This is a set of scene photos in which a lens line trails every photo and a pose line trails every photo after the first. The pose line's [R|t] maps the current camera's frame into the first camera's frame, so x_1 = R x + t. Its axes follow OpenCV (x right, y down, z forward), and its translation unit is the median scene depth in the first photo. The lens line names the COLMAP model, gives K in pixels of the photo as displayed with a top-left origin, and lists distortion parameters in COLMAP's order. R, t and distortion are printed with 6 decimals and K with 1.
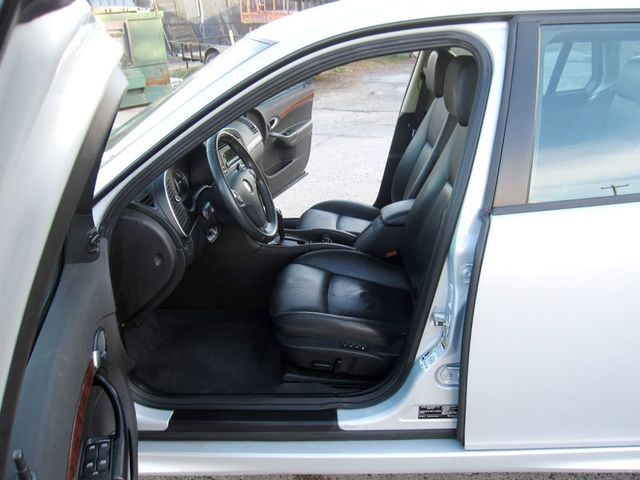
lens RADIAL K [[517.1, 0, 320.0], [0, 517.1, 240.0], [0, 0, 1]] dist [-0.073413, 0.008353]
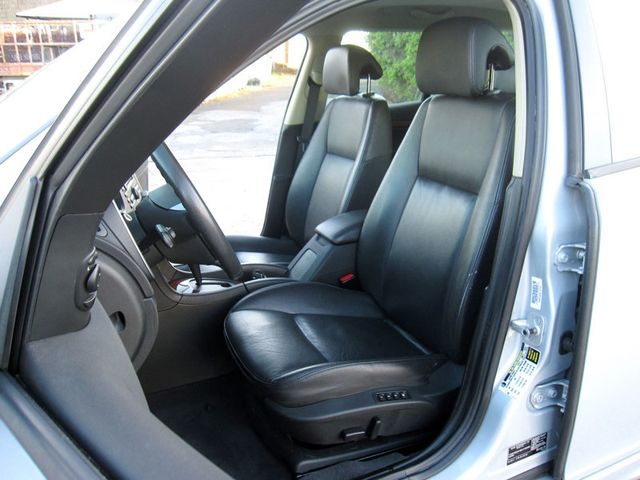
lens RADIAL K [[517.1, 0, 320.0], [0, 517.1, 240.0], [0, 0, 1]] dist [-0.073413, 0.008353]
pose [[0.904247, -0.129632, 0.406857, -0.291330], [0.171808, 0.982730, -0.068729, 0.021988], [-0.390921, 0.132050, 0.910902, 0.346132]]
